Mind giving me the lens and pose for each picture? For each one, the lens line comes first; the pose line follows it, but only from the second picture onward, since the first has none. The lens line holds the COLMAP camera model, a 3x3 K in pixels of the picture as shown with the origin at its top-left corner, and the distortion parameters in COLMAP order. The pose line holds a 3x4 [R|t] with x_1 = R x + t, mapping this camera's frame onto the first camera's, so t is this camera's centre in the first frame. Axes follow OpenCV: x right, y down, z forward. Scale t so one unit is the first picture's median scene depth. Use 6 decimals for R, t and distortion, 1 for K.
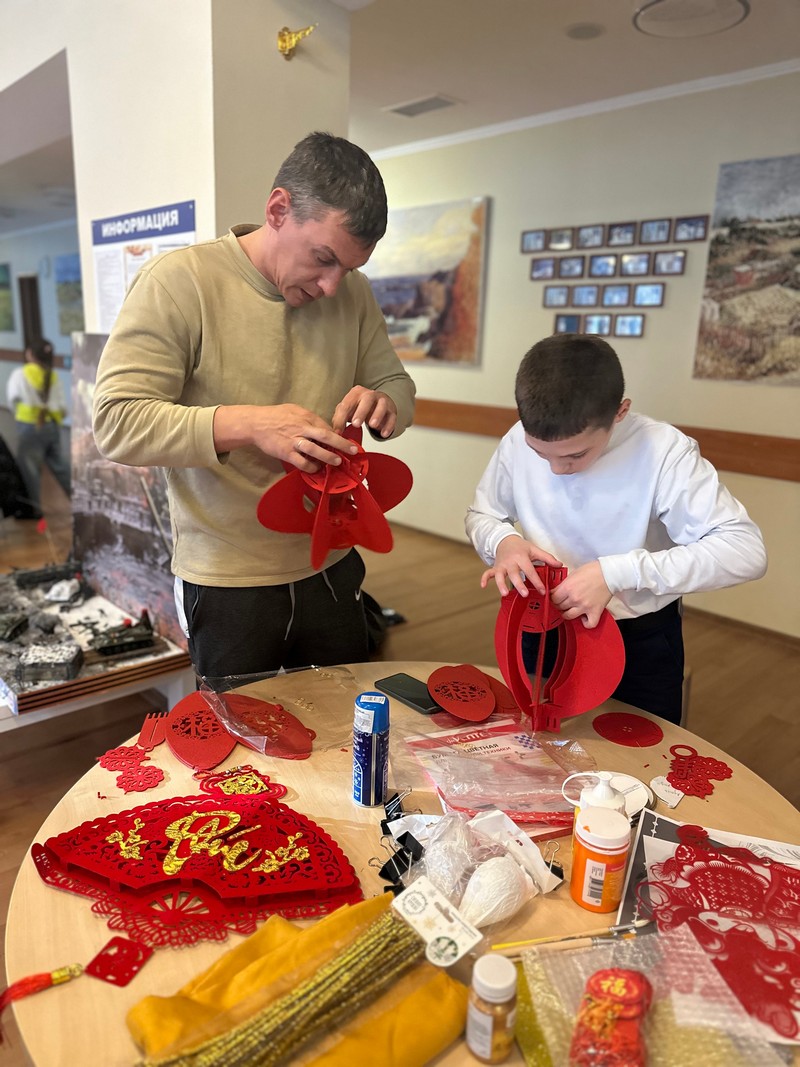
lens RADIAL K [[758.7, 0, 397.4], [0, 758.7, 538.6], [0, 0, 1]] dist [0.033897, -0.043945]
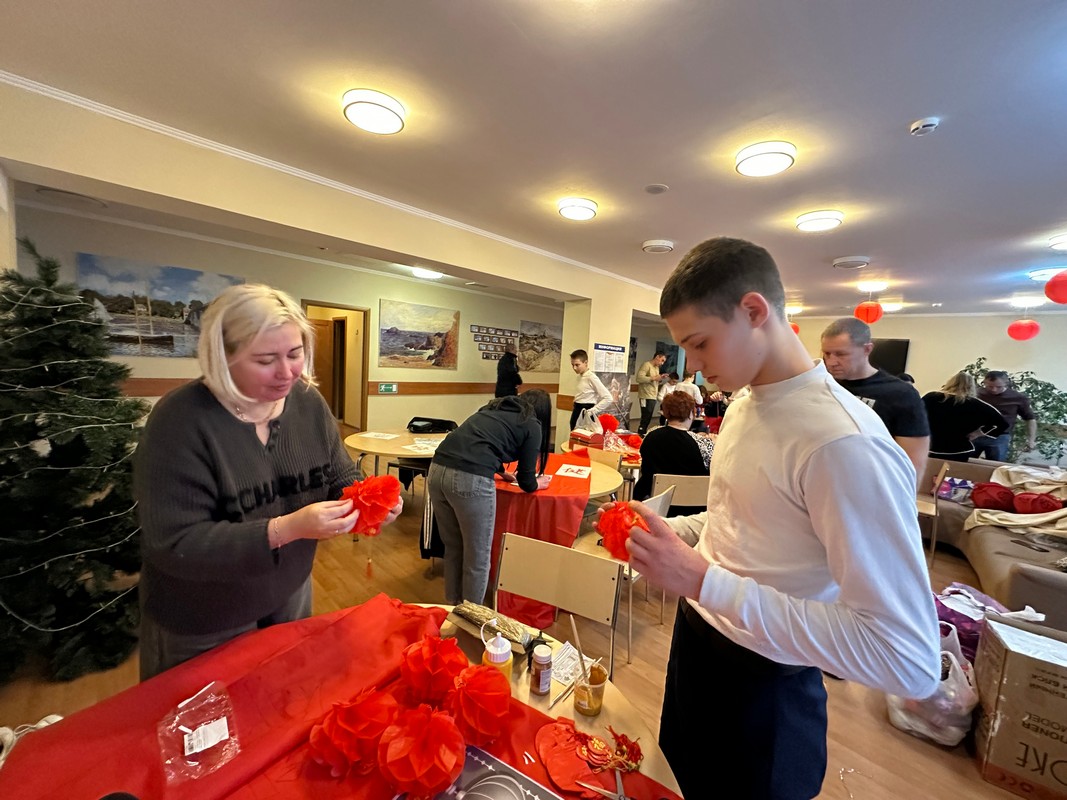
lens RADIAL K [[426.2, 0, 527.6], [0, 426.2, 402.9], [0, 0, 1]] dist [-0.005209, 0.001440]
pose [[-0.004849, -0.130719, 0.991408, -3.021251], [0.191968, 0.972858, 0.129212, -0.542274], [-0.981389, 0.190945, 0.020376, 1.571824]]
